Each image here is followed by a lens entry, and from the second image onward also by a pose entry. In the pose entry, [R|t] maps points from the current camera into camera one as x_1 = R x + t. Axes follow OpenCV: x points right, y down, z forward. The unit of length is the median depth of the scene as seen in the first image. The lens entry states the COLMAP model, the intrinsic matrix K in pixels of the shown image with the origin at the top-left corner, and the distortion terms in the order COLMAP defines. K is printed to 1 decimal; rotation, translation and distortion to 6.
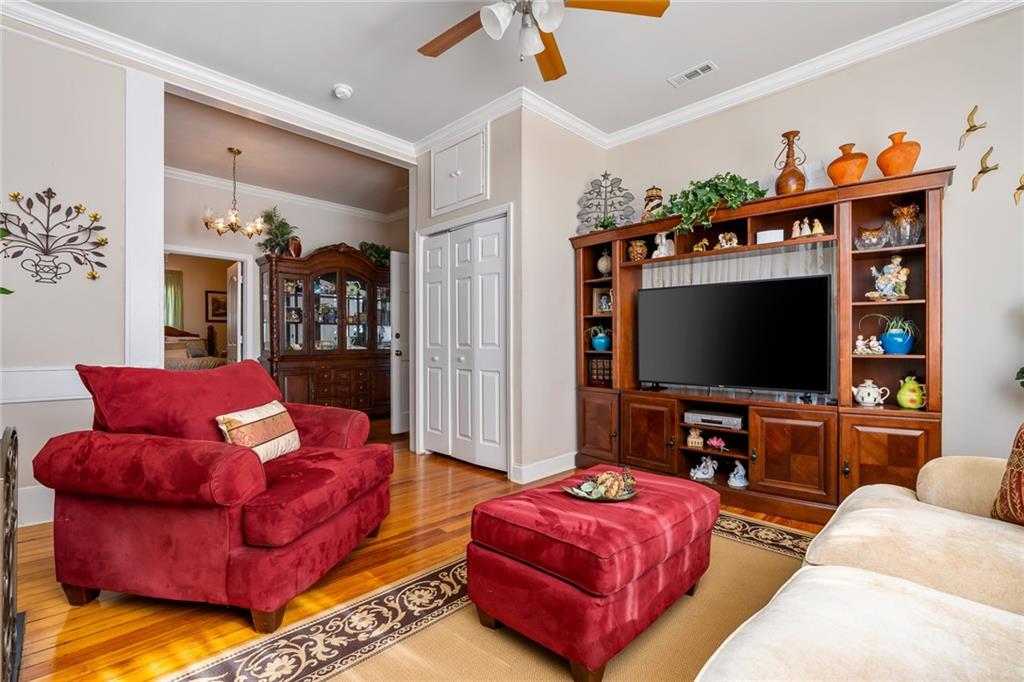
lens RADIAL K [[462.7, 0, 512.8], [0, 462.7, 340.1], [0, 0, 1]] dist [0.000028, -0.000045]
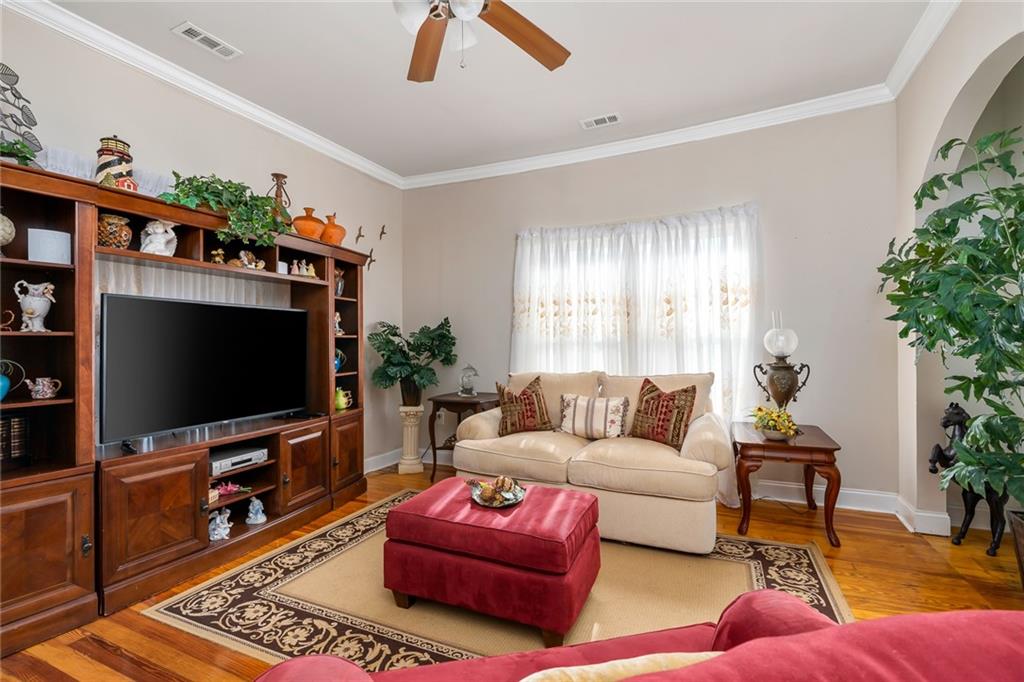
lens RADIAL K [[462.7, 0, 512.4], [0, 462.7, 339.9], [0, 0, 1]] dist [0.000028, -0.000045]
pose [[-0.349742, 0.008593, 0.936807, -0.623023], [0.010918, 0.999927, -0.005096, -0.050070], [-0.936782, 0.008446, -0.349810, 0.898244]]
